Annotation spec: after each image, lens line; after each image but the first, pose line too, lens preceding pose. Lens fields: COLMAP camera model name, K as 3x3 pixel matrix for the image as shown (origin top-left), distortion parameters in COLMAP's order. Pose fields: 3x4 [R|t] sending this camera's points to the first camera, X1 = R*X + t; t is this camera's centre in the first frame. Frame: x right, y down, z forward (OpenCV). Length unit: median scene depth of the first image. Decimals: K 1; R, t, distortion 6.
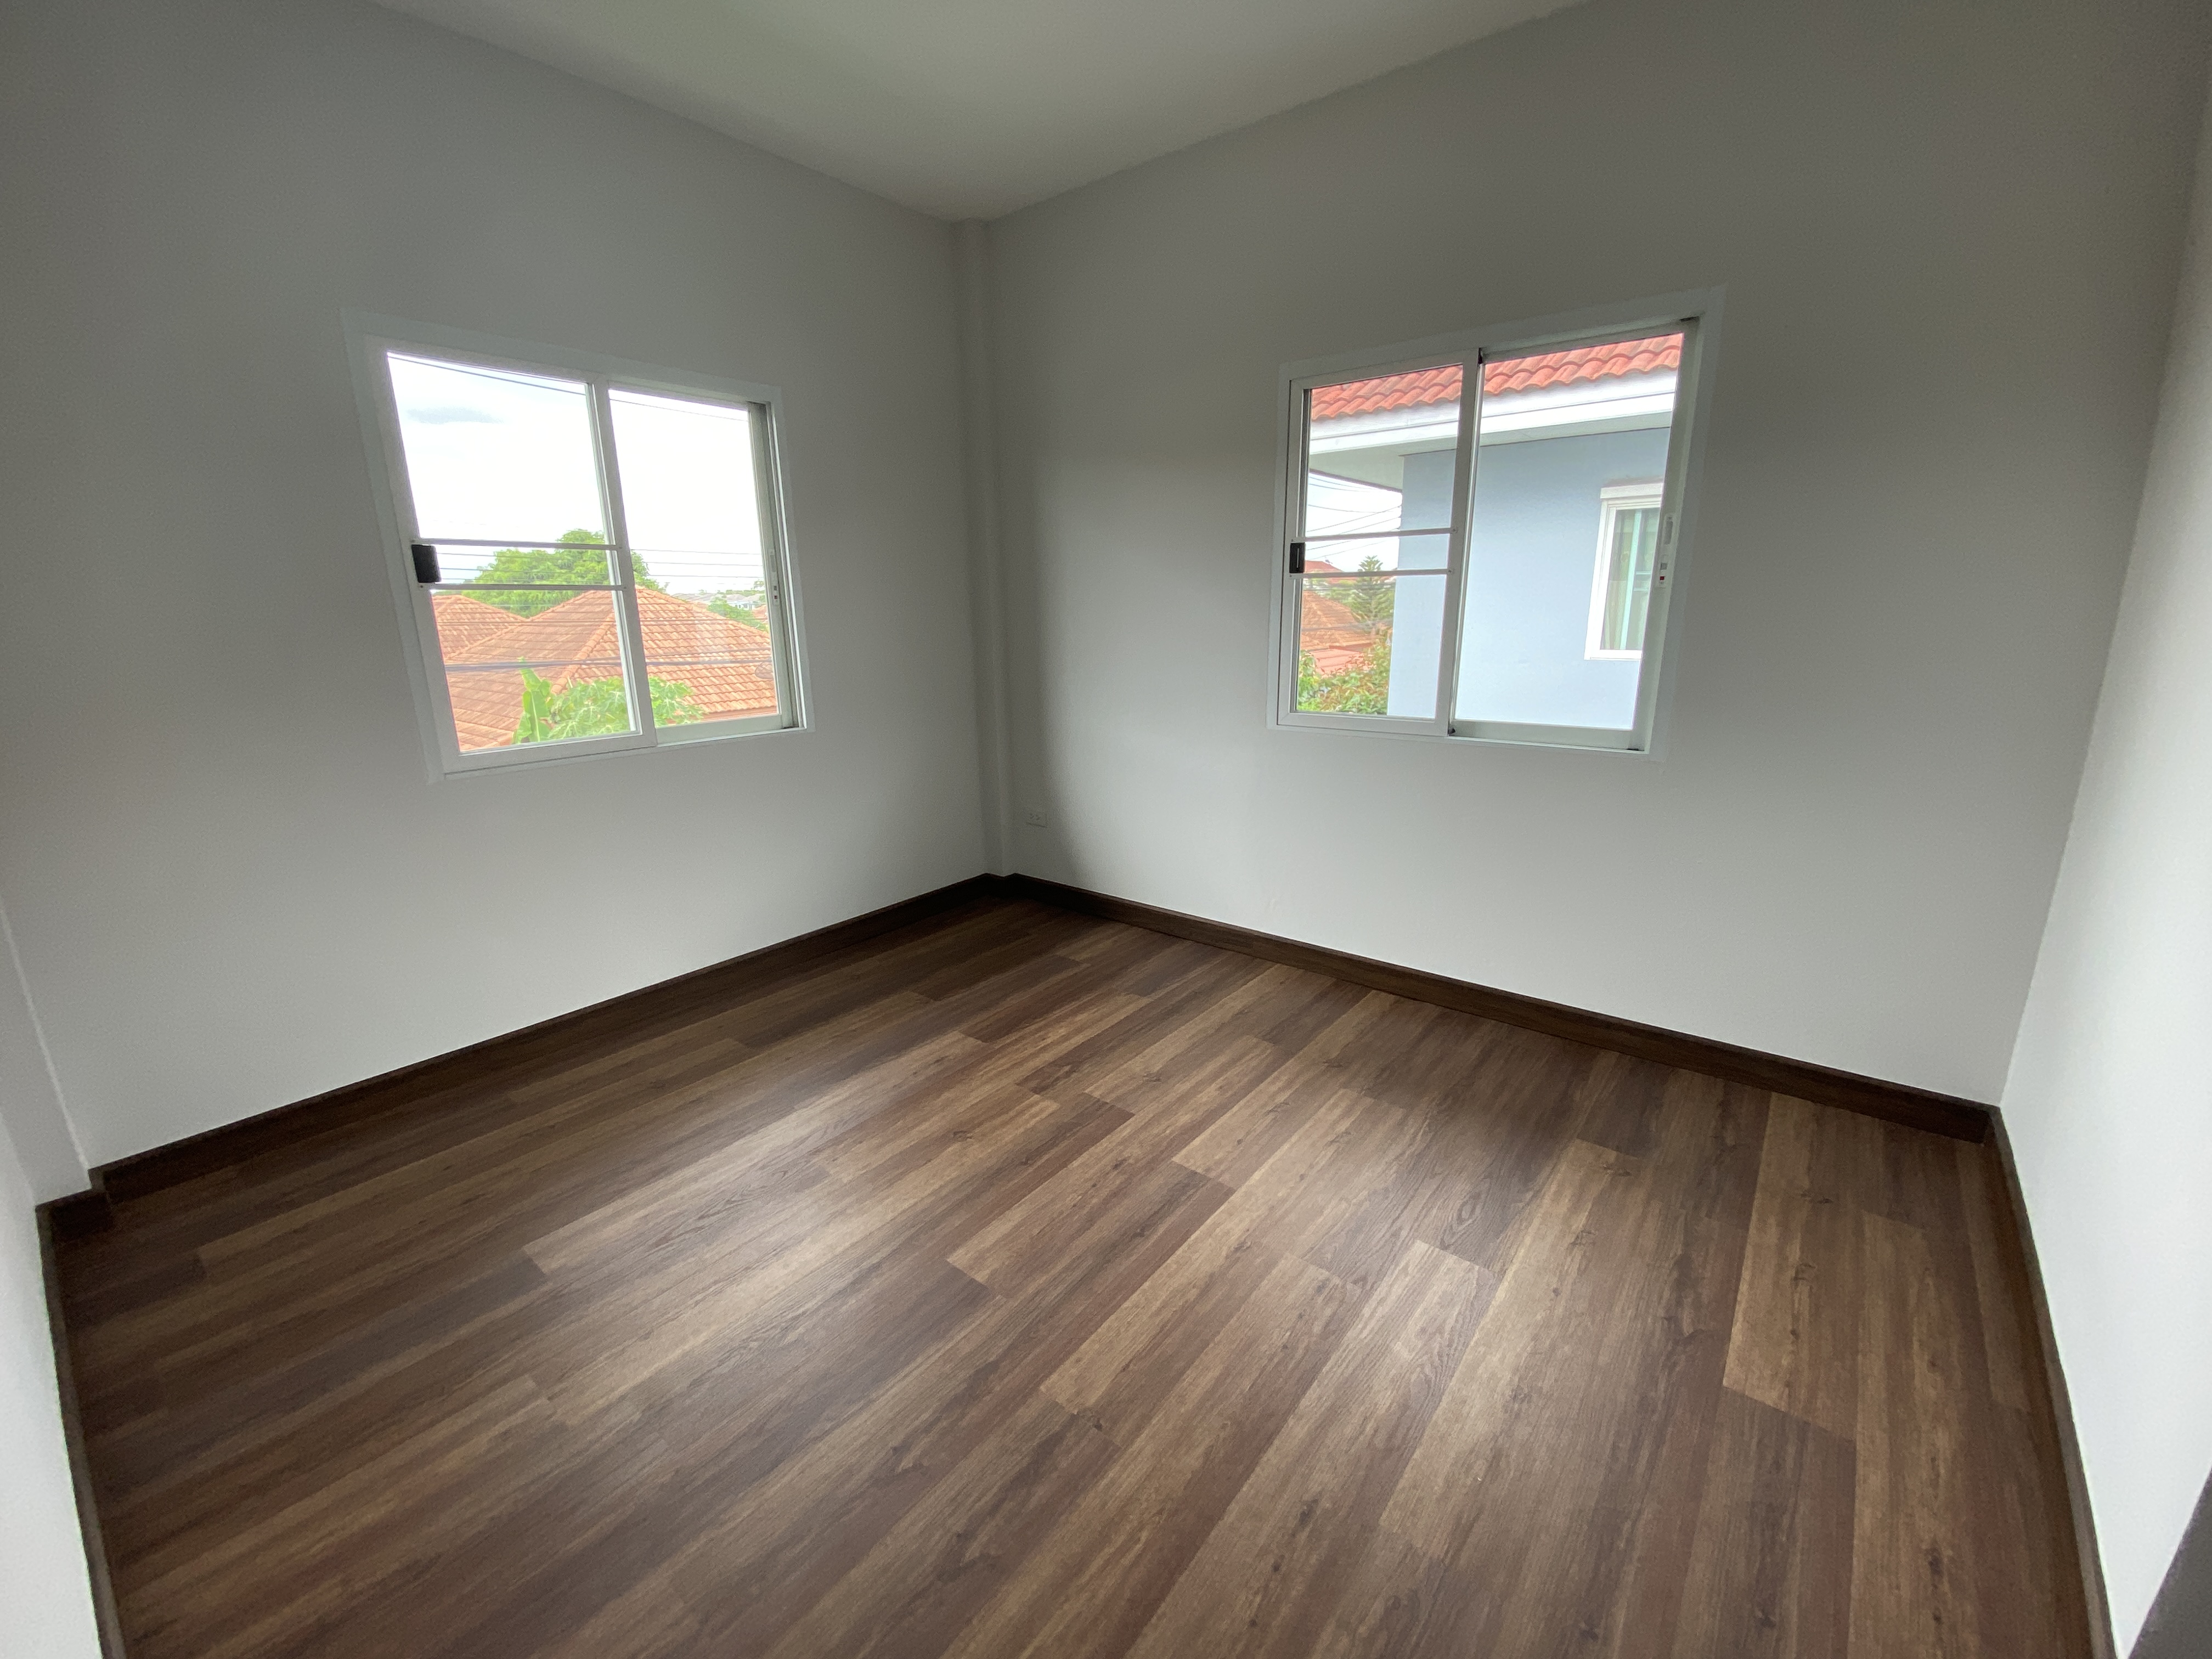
lens RADIAL K [[906.2, 0, 1112.9], [0, 906.2, 832.7], [0, 0, 1]] dist [-0.010979, -0.001992]
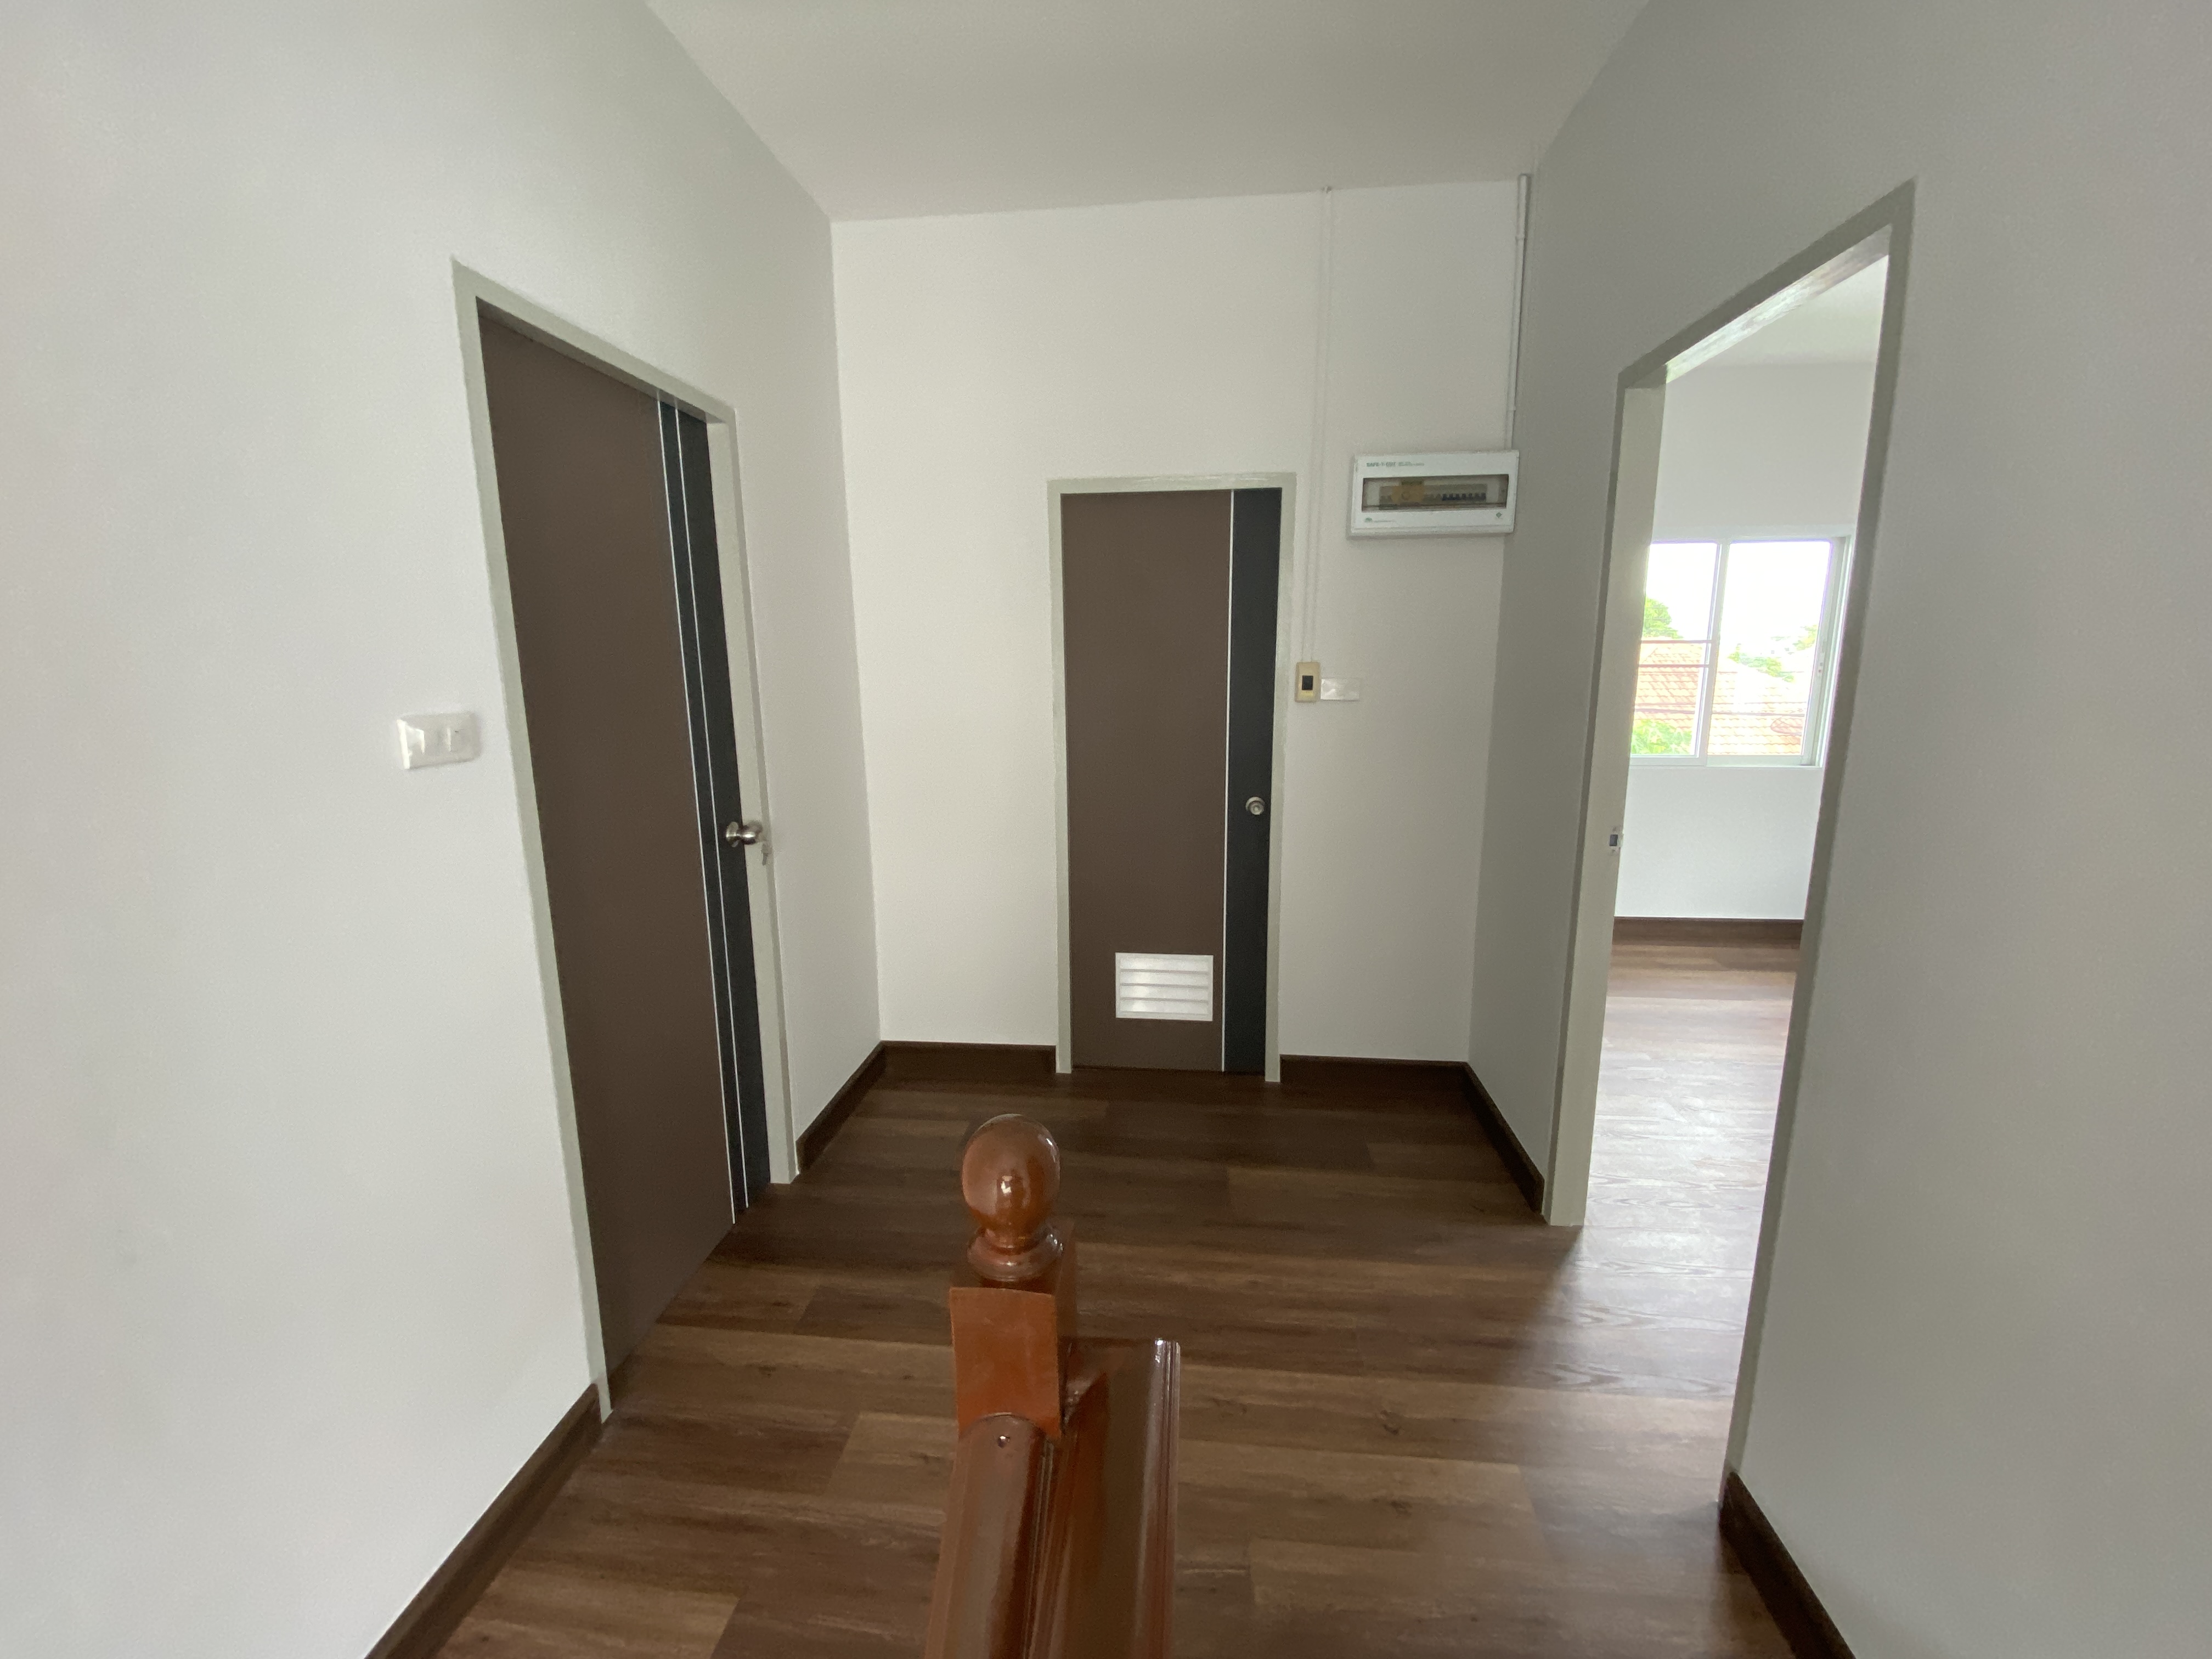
lens RADIAL K [[906.2, 0, 1110.8], [0, 906.2, 834.0], [0, 0, 1]] dist [-0.010979, -0.001992]
pose [[0.543770, 0.167783, -0.822291, 0.235417], [-0.205736, 0.976564, 0.063211, 0.133657], [0.813626, 0.134803, 0.565545, -0.701759]]
